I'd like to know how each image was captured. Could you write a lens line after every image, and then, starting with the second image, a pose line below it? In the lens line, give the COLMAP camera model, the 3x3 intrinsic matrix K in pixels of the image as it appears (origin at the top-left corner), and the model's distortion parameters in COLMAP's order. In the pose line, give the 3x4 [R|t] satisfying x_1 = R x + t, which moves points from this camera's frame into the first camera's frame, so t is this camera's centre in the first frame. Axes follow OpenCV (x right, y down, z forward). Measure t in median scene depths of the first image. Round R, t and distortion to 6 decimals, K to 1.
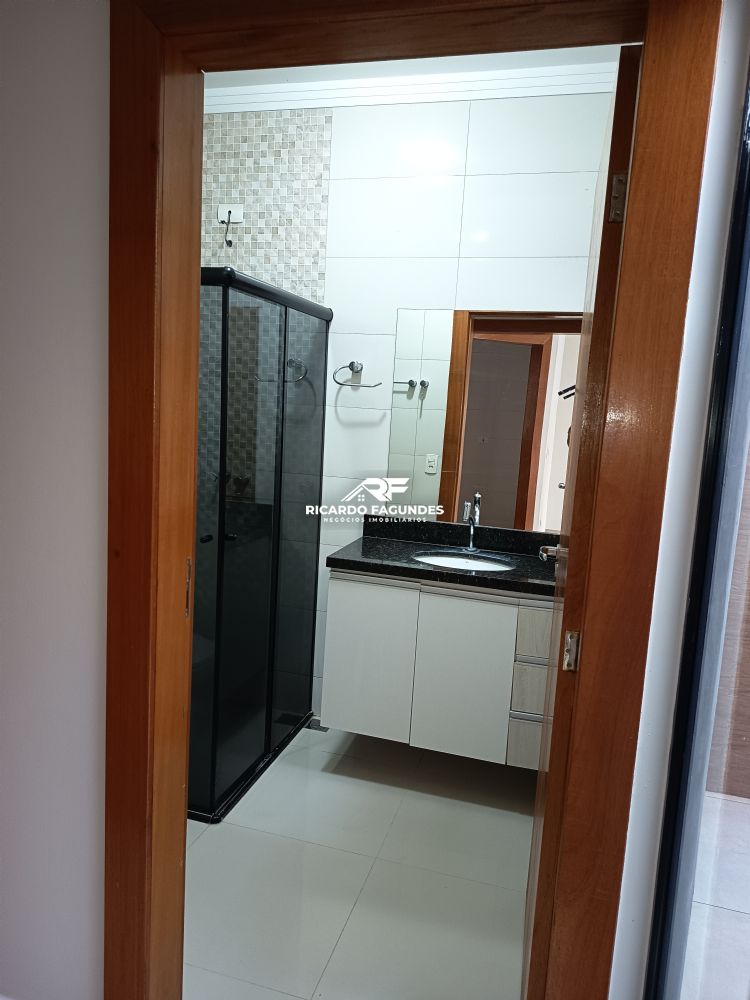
lens RADIAL K [[691.9, 0, 373.3], [0, 691.9, 497.6], [0, 0, 1]] dist [0.056202, -0.068931]
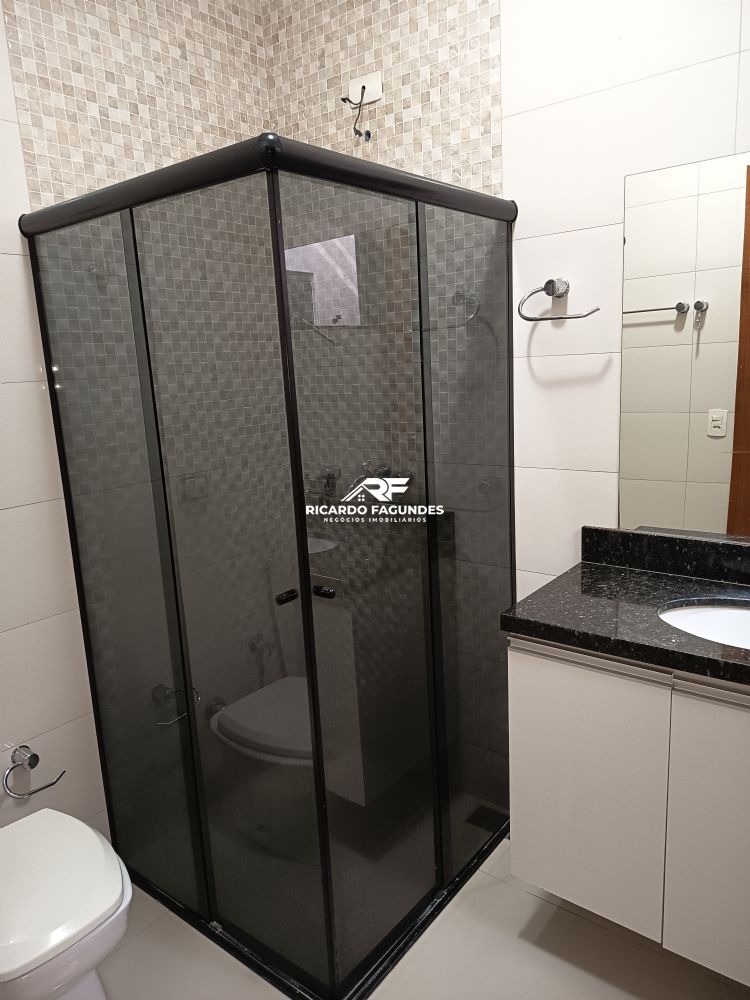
lens RADIAL K [[691.9, 0, 373.3], [0, 691.9, 497.6], [0, 0, 1]] dist [0.056202, -0.068931]
pose [[0.919913, -0.031094, -0.390888, 0.059409], [0.054533, 0.997309, 0.049004, -0.042255], [0.388312, -0.066396, 0.919133, 0.350666]]
